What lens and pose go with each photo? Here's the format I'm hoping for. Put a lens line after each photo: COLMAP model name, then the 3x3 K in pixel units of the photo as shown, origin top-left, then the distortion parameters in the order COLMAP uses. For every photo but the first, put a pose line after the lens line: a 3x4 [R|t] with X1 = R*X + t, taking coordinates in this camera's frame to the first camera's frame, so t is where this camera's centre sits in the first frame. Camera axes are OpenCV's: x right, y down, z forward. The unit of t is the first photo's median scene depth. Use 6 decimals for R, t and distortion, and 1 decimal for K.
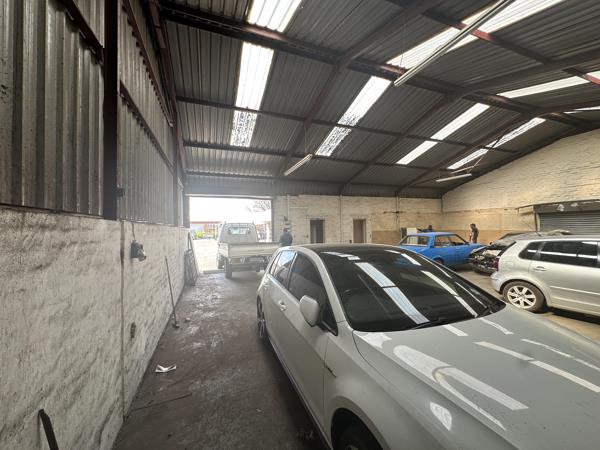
lens RADIAL K [[241.1, 0, 299.7], [0, 241.1, 224.3], [0, 0, 1]] dist [-0.000406, 0.000011]
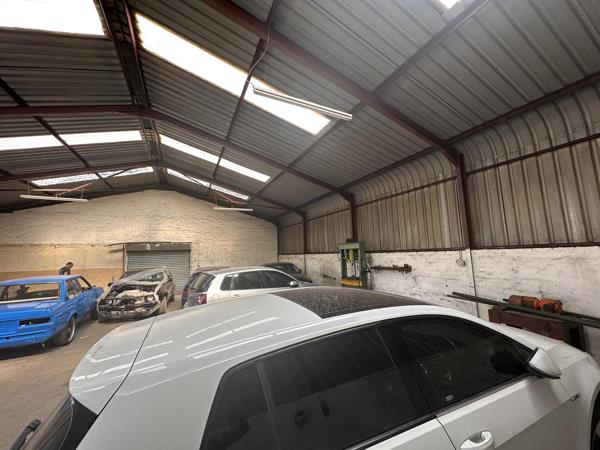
lens RADIAL K [[241.1, 0, 299.7], [0, 241.1, 224.3], [0, 0, 1]] dist [-0.000406, 0.000011]
pose [[-0.087211, 0.139869, 0.986322, -0.167360], [0.017514, 0.990157, -0.138864, -0.002509], [-0.996036, 0.005164, -0.088803, 0.419155]]
